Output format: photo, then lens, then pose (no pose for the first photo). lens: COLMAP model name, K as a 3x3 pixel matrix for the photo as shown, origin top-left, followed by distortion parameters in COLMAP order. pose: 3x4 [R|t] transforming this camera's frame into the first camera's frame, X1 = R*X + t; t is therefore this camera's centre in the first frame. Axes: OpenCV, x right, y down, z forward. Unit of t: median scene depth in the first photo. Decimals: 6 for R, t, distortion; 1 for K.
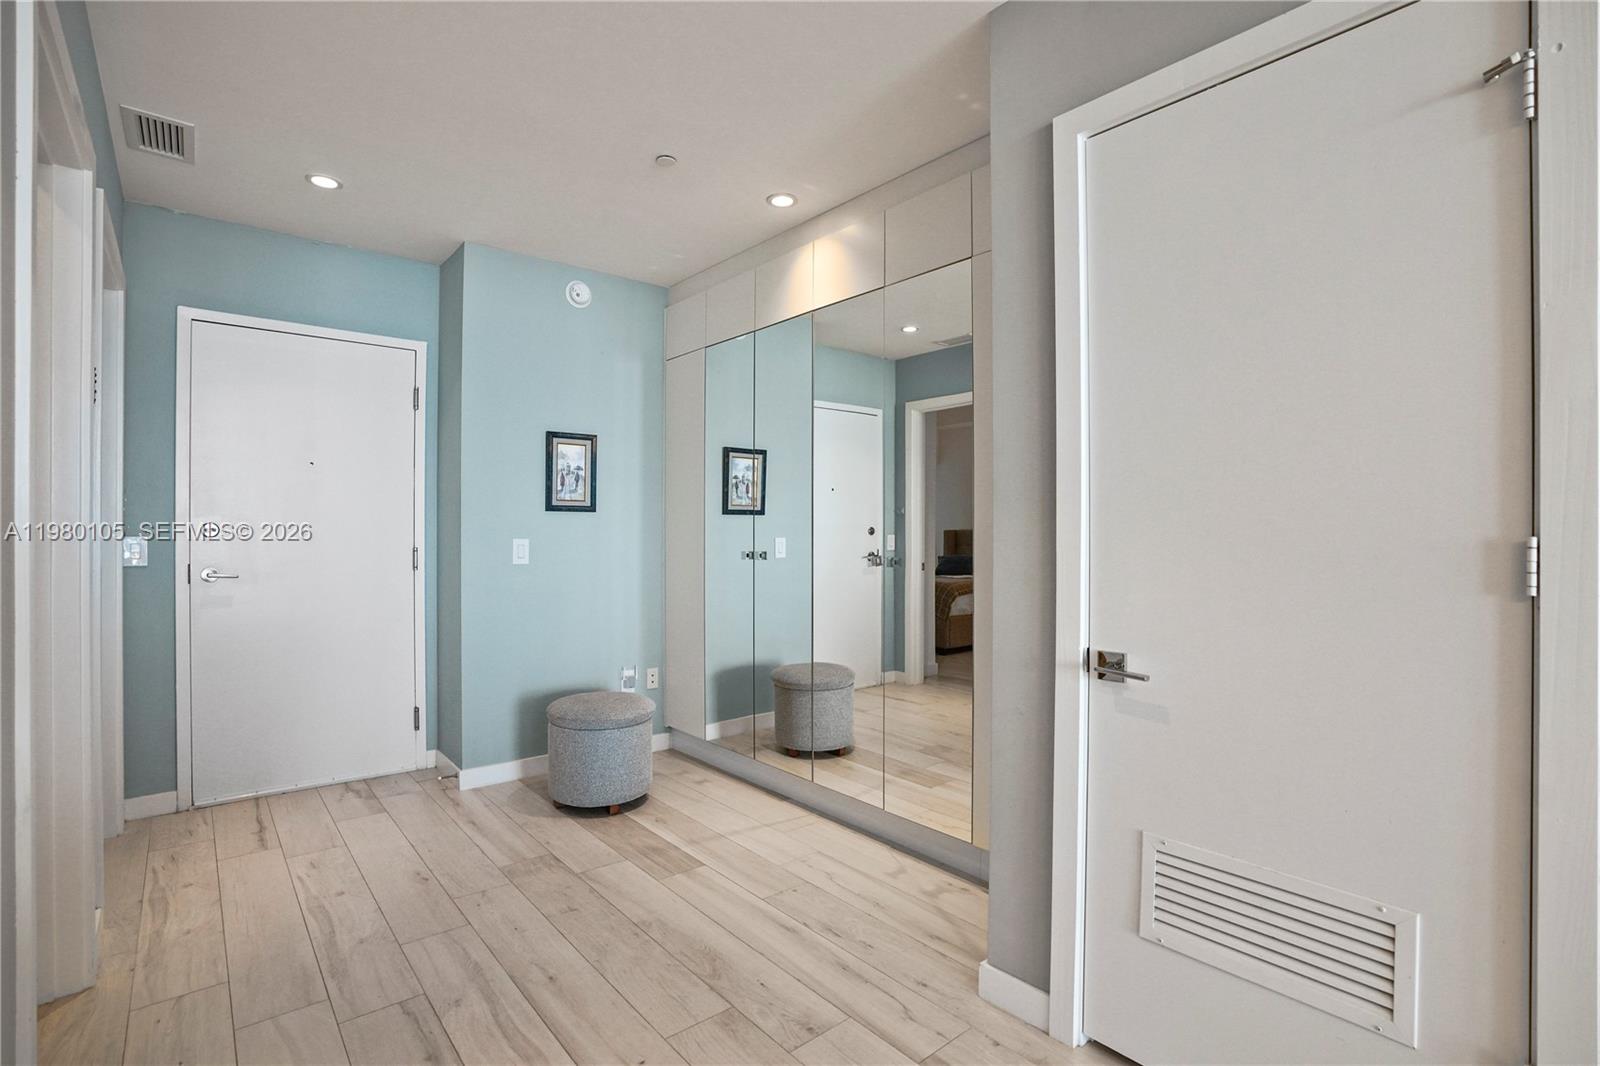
lens RADIAL K [[747.6, 0, 802.1], [0, 747.6, 528.8], [0, 0, 1]] dist [-0.069604, 0.030513]
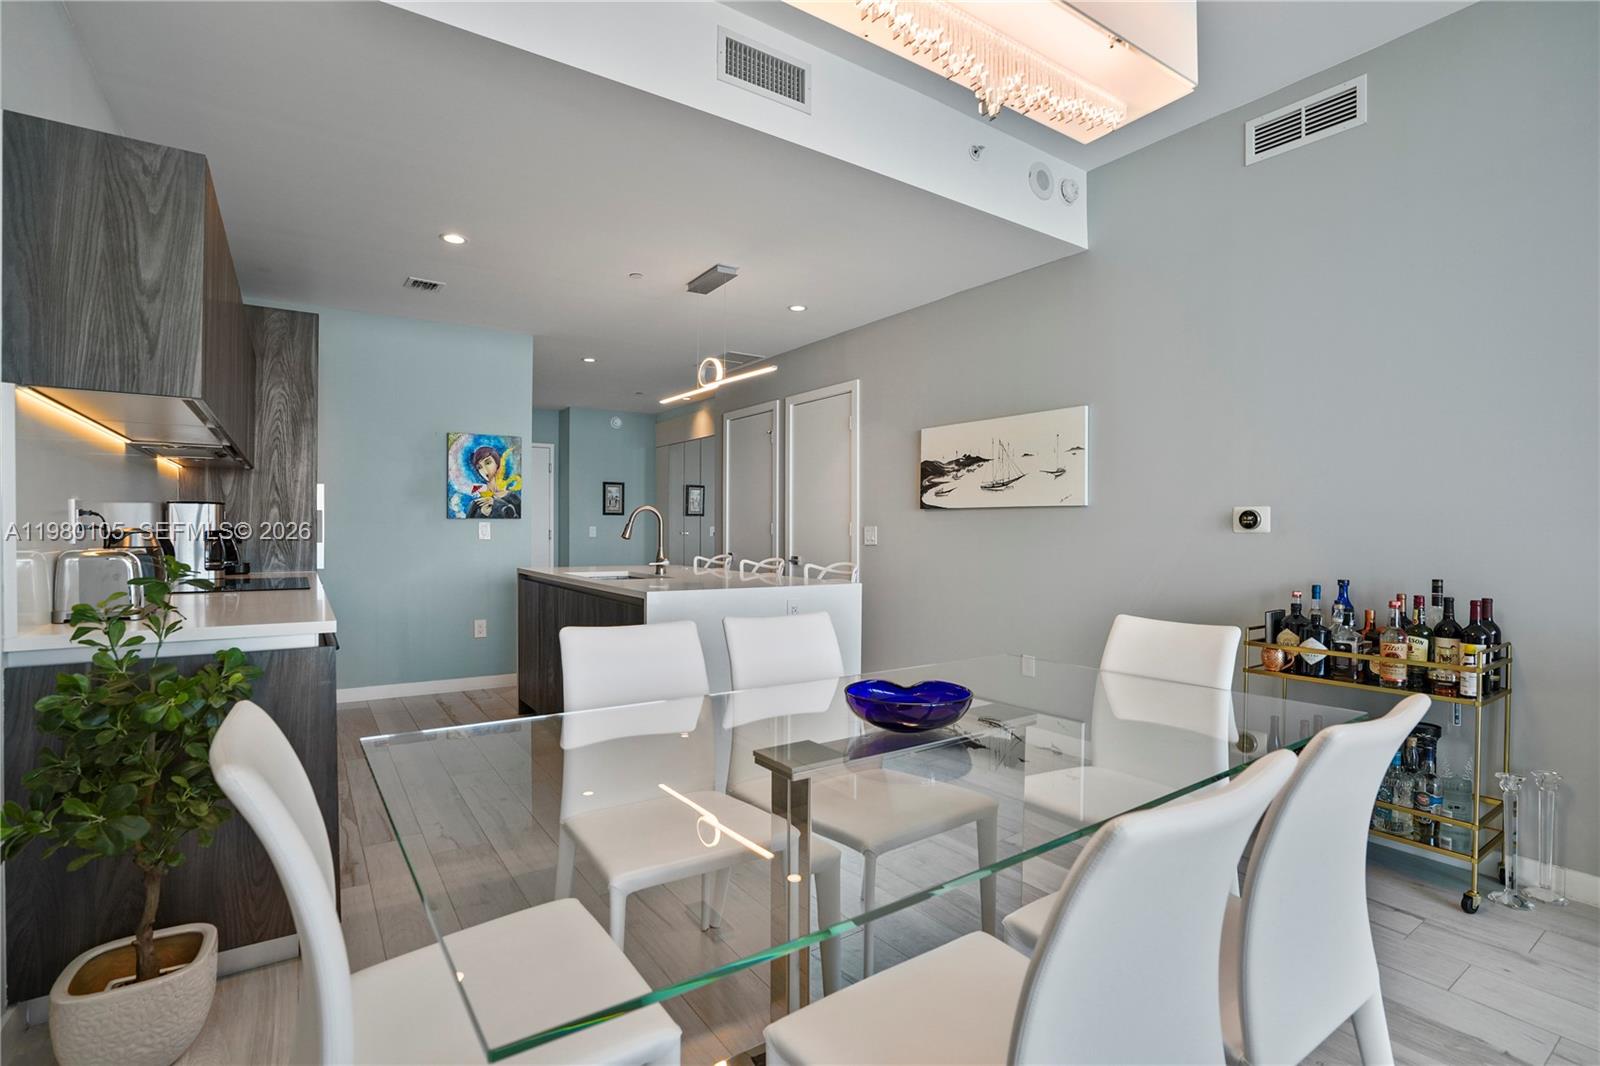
lens RADIAL K [[747.6, 0, 802.1], [0, 747.6, 528.8], [0, 0, 1]] dist [-0.069604, 0.030513]
pose [[0.993406, 0.004862, -0.114543, 0.557998], [-0.003306, 0.999900, 0.013772, -0.014167], [0.114599, -0.013303, 0.993323, -1.289602]]
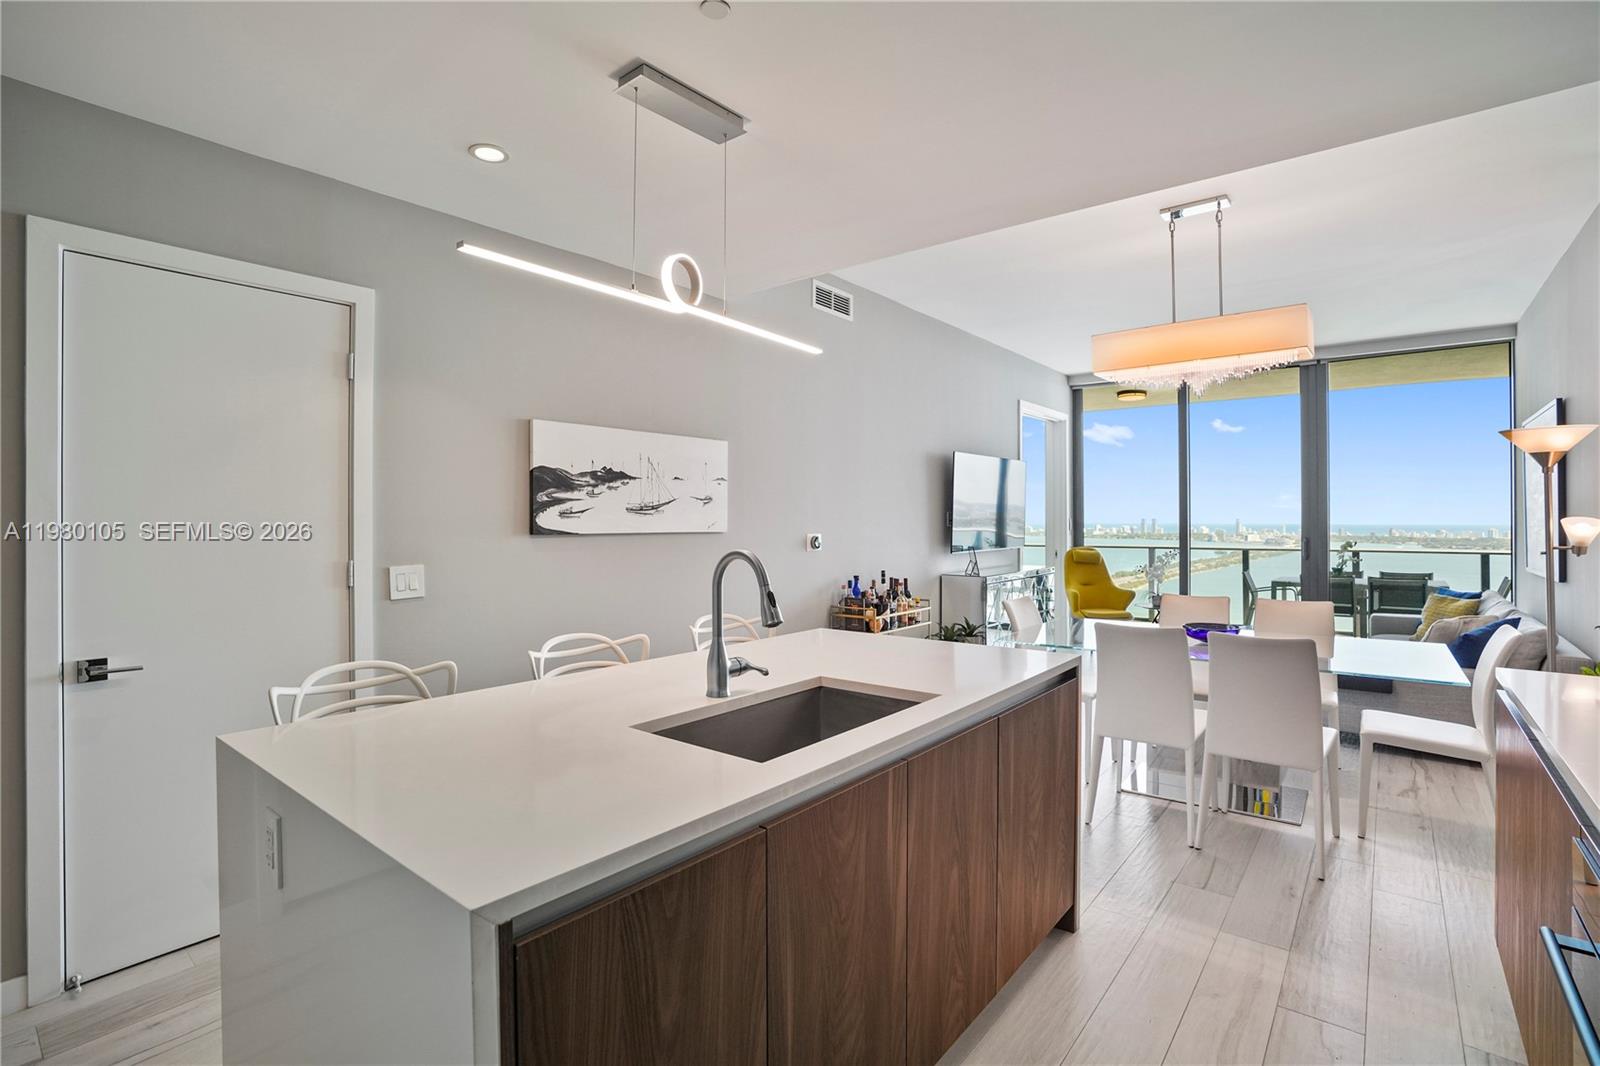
lens RADIAL K [[747.6, 0, 802.1], [0, 747.6, 528.8], [0, 0, 1]] dist [-0.069604, 0.030513]
pose [[-0.166740, -0.013659, 0.985906, -0.268842], [-0.014732, 0.999827, 0.011360, -0.051169], [-0.985891, -0.012630, -0.166912, -0.210713]]
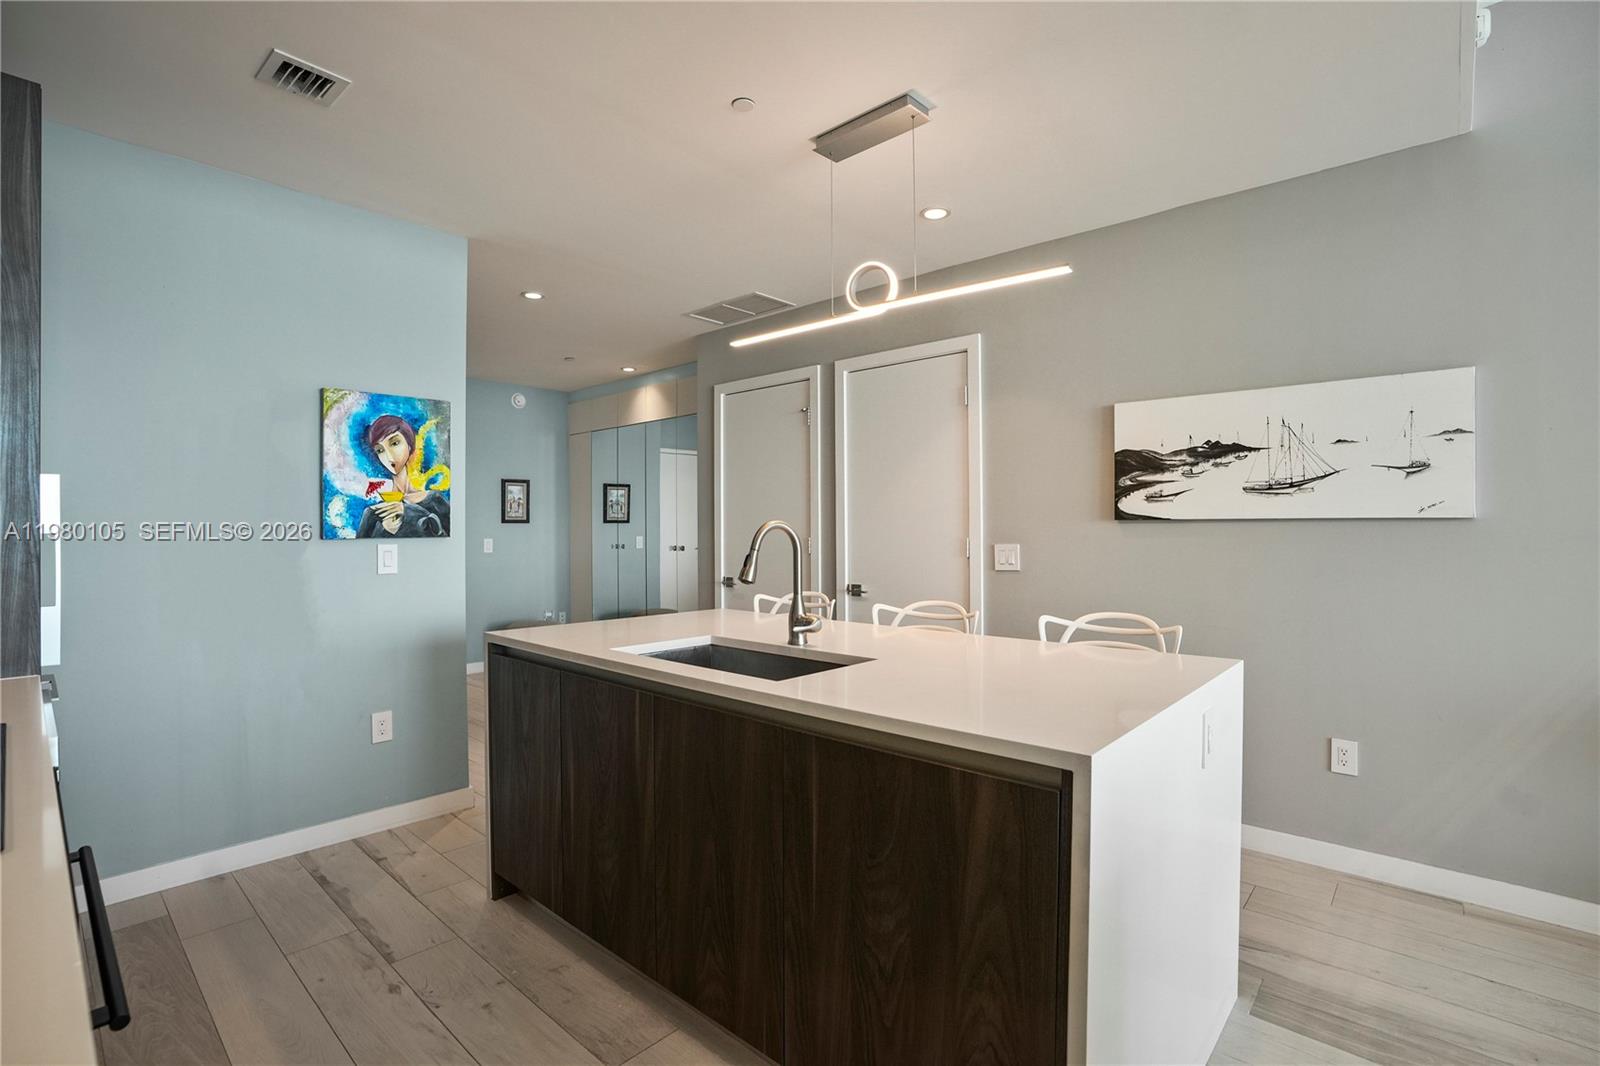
lens RADIAL K [[731.6, 0, 803.4], [0, 731.6, 524.7], [0, 0, 1]] dist [-0.070703, 0.027068]
pose [[0.992205, -0.003520, 0.124571, 0.160250], [0.002392, 0.999955, 0.009208, -0.033265], [-0.124597, -0.008838, 0.992168, -0.815847]]
